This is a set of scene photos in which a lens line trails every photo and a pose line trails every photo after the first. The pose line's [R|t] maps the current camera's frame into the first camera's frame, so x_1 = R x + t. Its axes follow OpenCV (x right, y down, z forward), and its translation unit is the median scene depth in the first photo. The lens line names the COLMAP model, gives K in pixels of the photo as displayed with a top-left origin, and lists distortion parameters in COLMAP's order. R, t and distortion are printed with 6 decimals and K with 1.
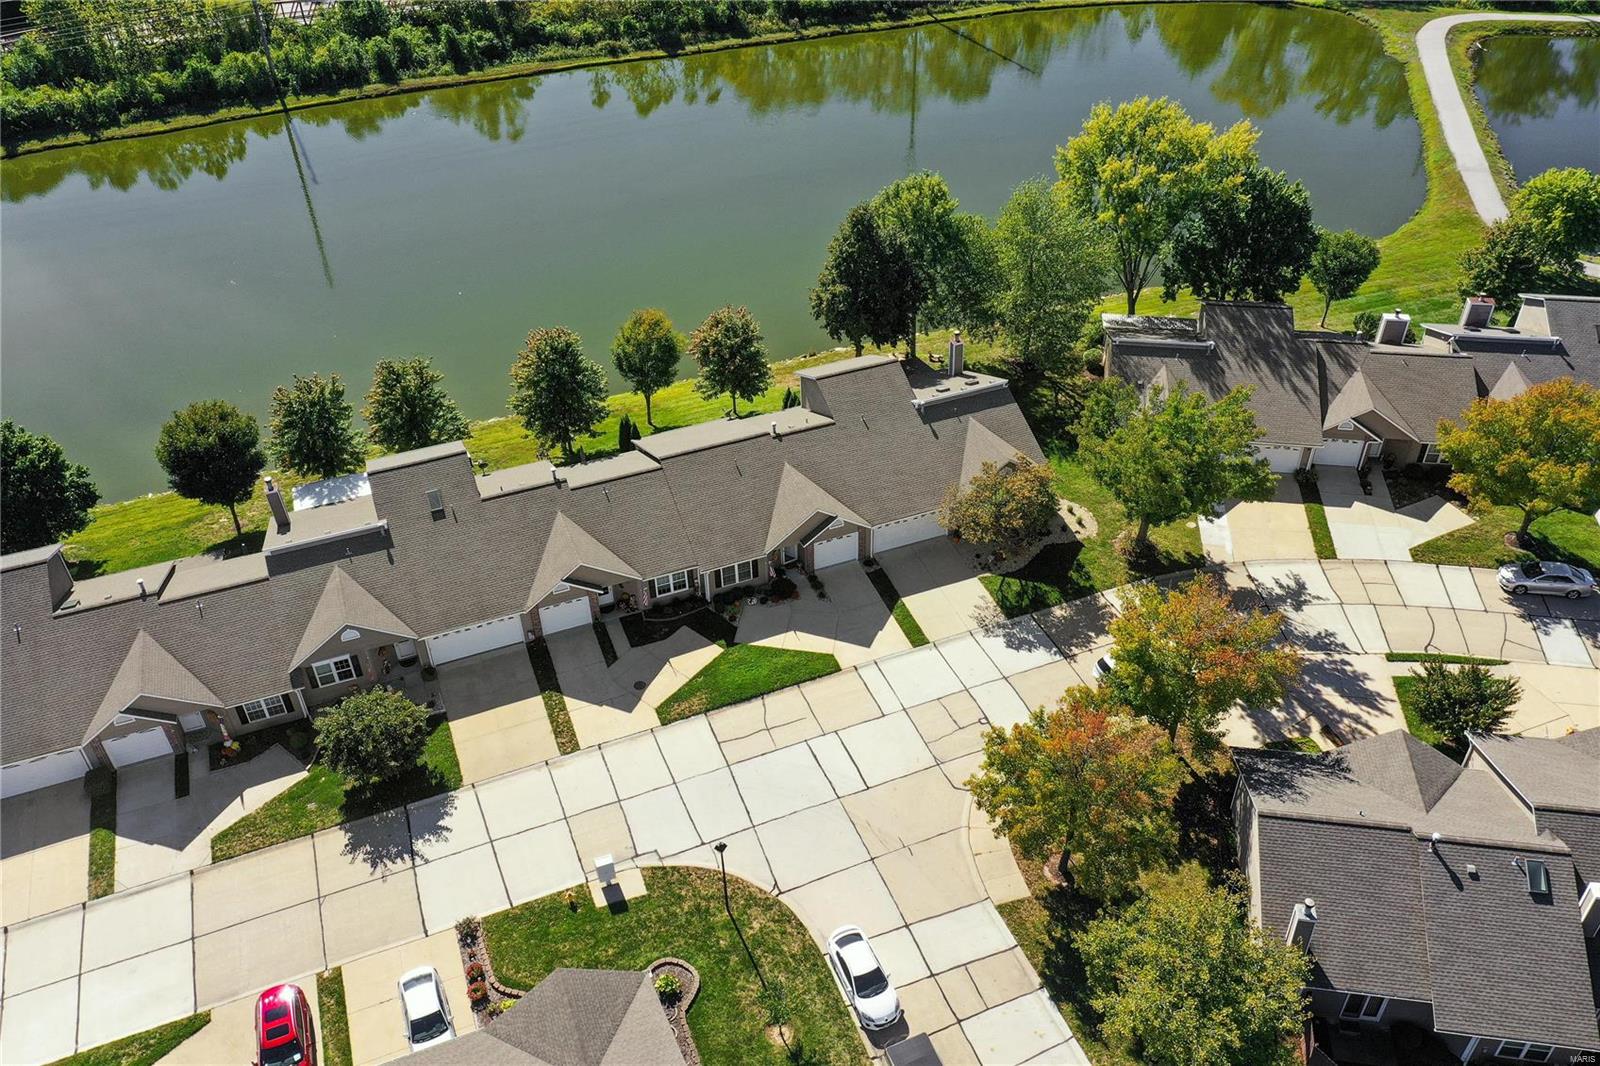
lens RADIAL K [[1258.5, 0, 792.7], [0, 1258.5, 529.0], [0, 0, 1]] dist [0.012144, 0.001086]
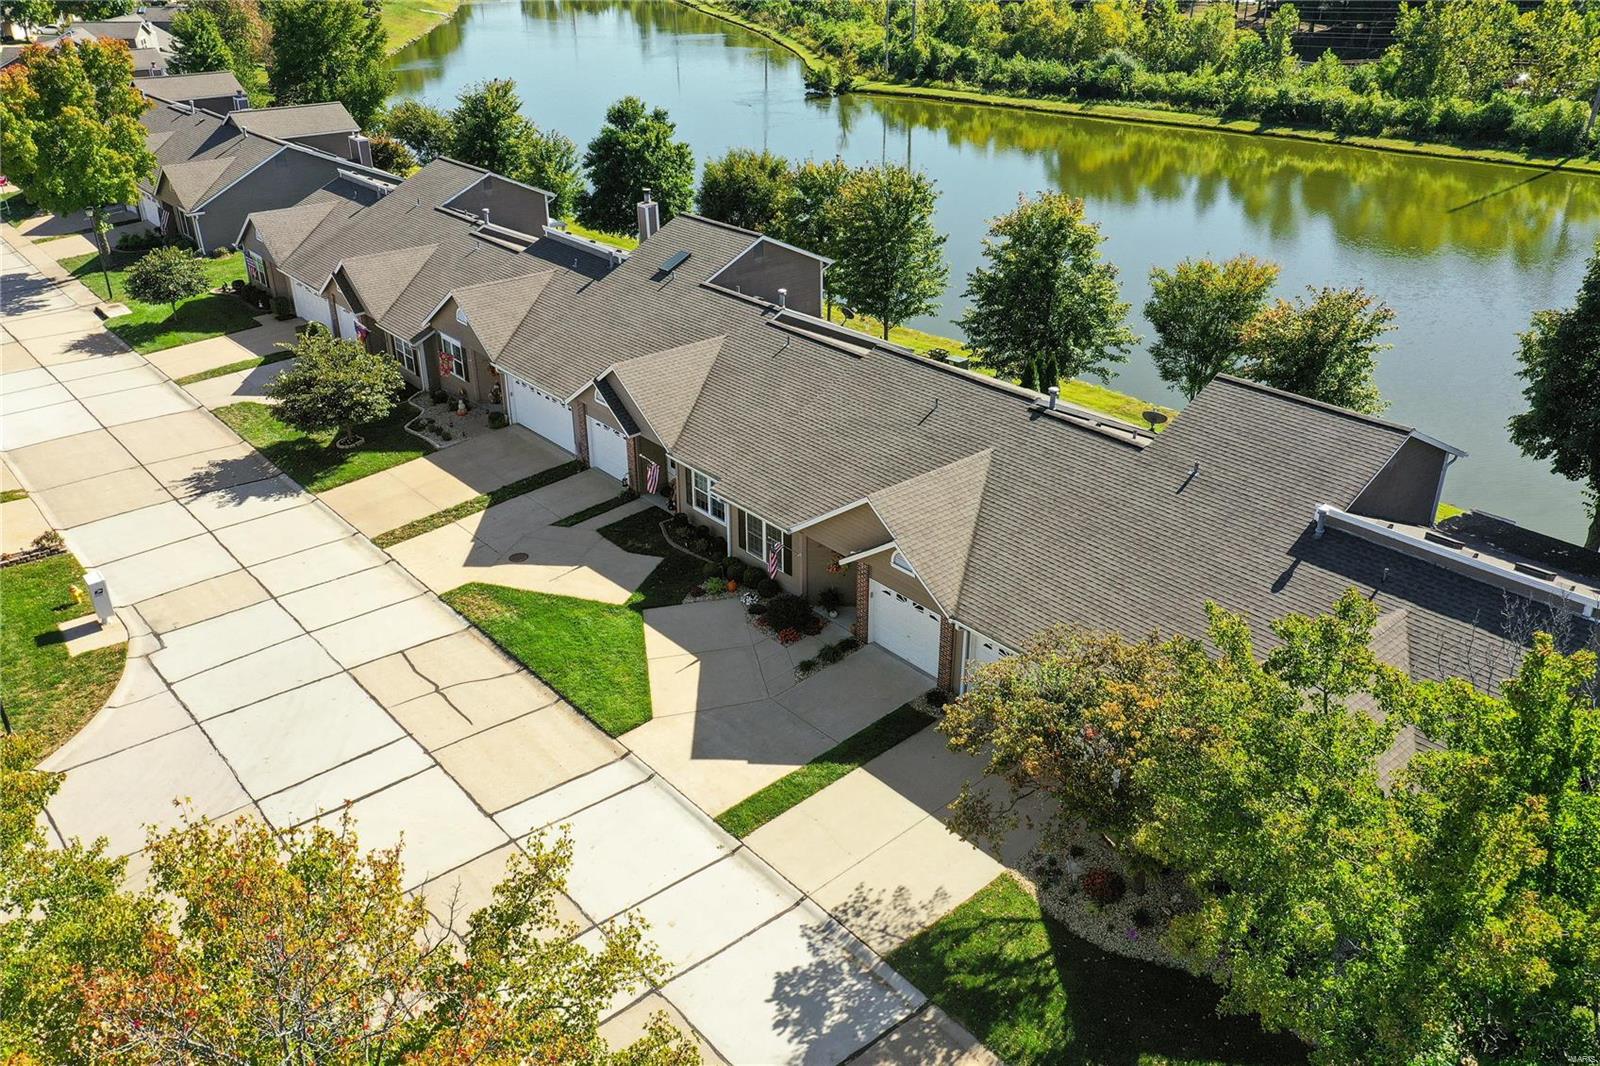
lens RADIAL K [[1258.5, 0, 793.3], [0, 1258.5, 523.2], [0, 0, 1]] dist [0.012144, 0.001086]
pose [[0.317323, 0.439184, -0.840490, 0.396374], [-0.579747, 0.791226, 0.194561, -0.080395], [0.750466, 0.425533, 0.505690, 0.709269]]
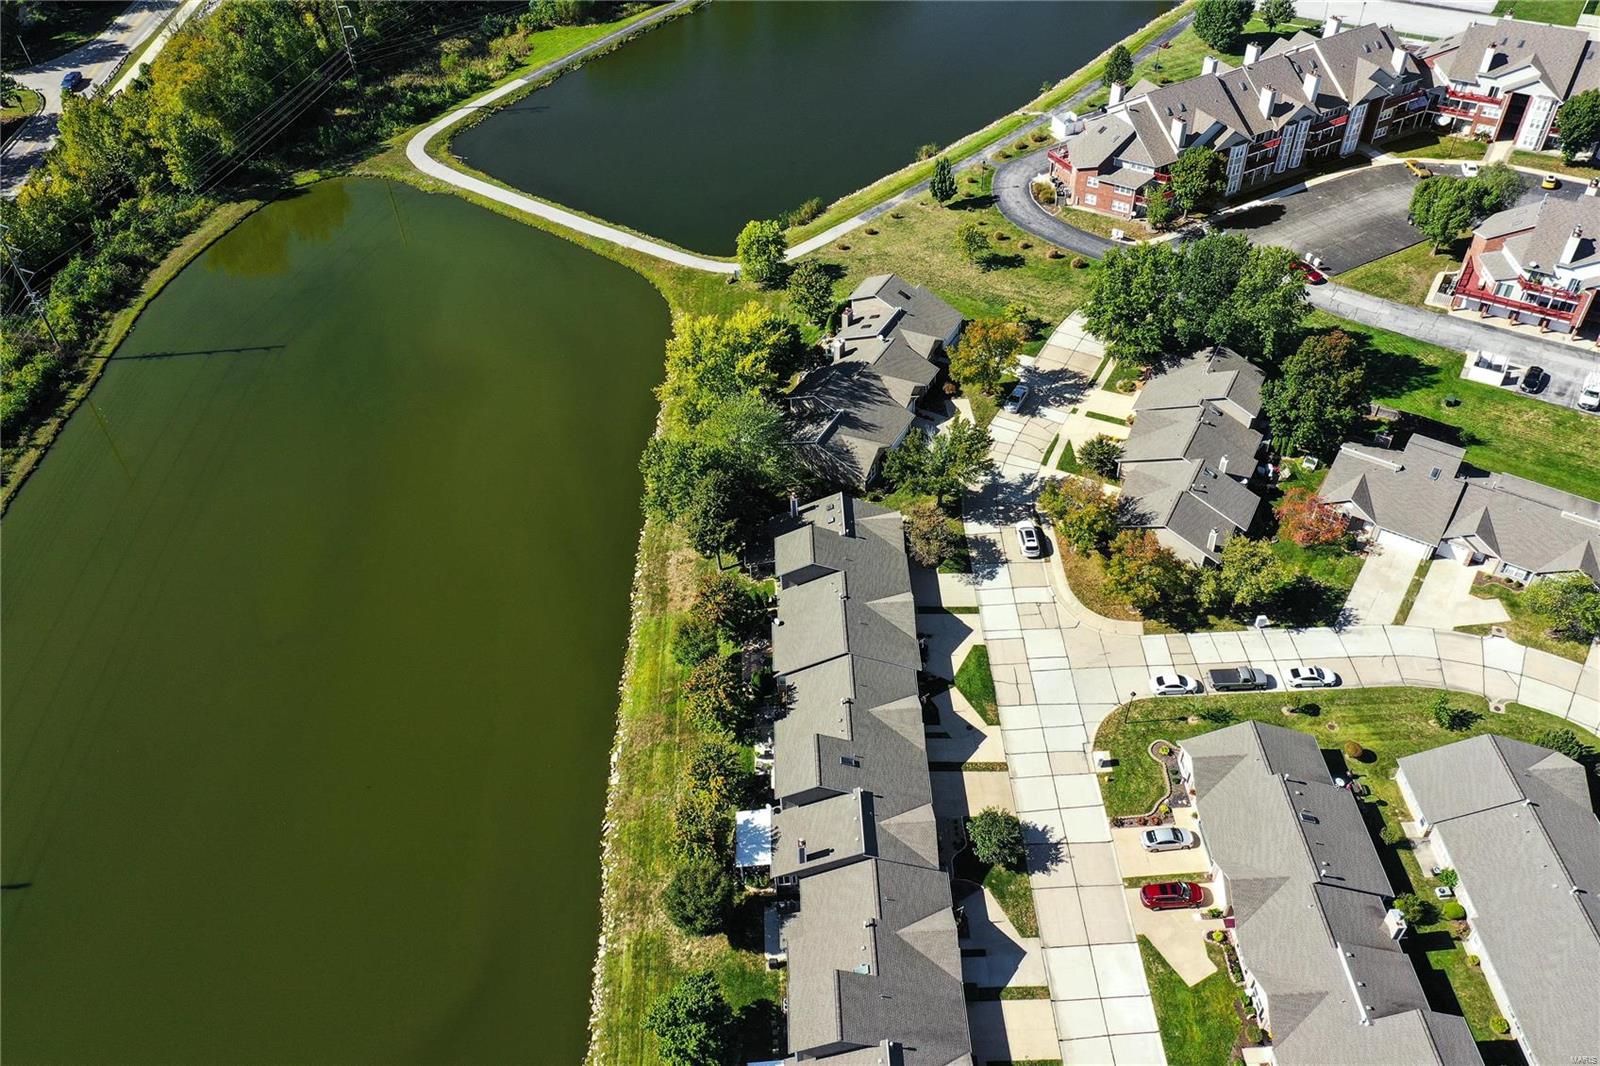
lens RADIAL K [[1258.5, 0, 806.9], [0, 1258.5, 532.0], [0, 0, 1]] dist [0.012144, 0.001086]
pose [[0.334023, -0.645096, 0.687226, -1.142177], [0.597335, 0.708874, 0.375084, -0.808478], [-0.729122, 0.285218, 0.622119, -0.028611]]
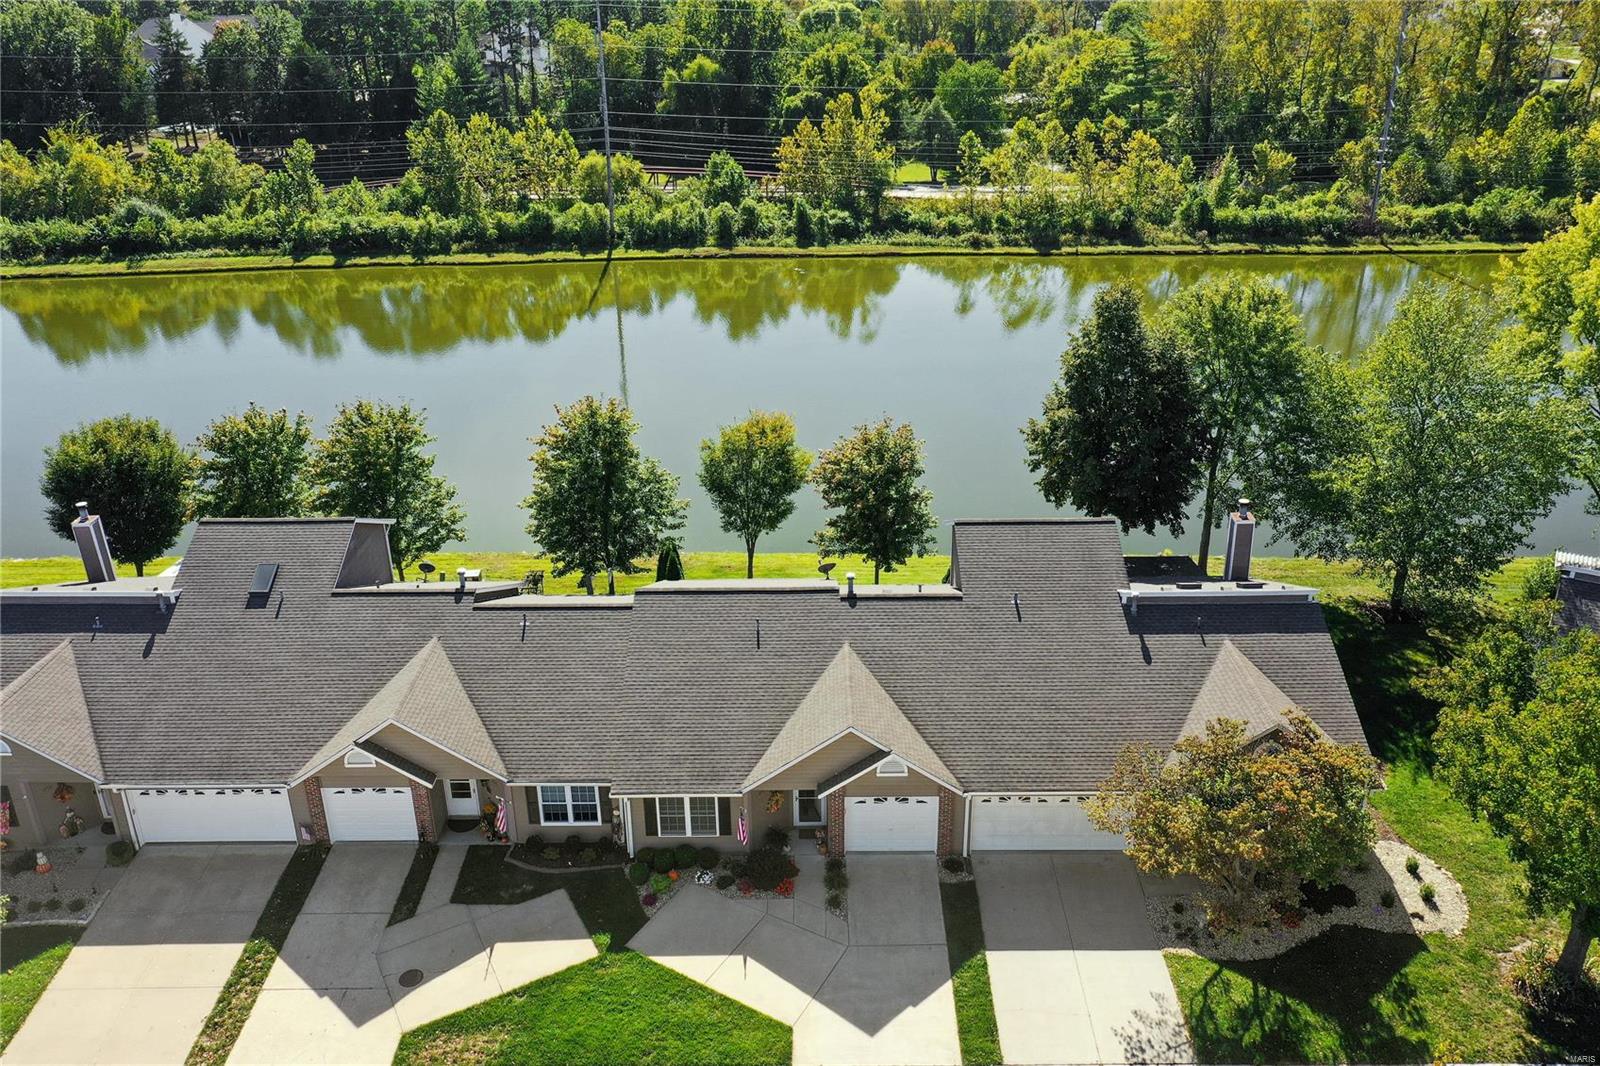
lens RADIAL K [[1258.5, 0, 797.8], [0, 1258.5, 533.7], [0, 0, 1]] dist [0.012144, 0.001086]
pose [[0.926587, 0.162173, -0.339317, 0.153754], [-0.236674, 0.952631, -0.190995, 0.011658], [0.292270, 0.257281, 0.921078, 0.478787]]
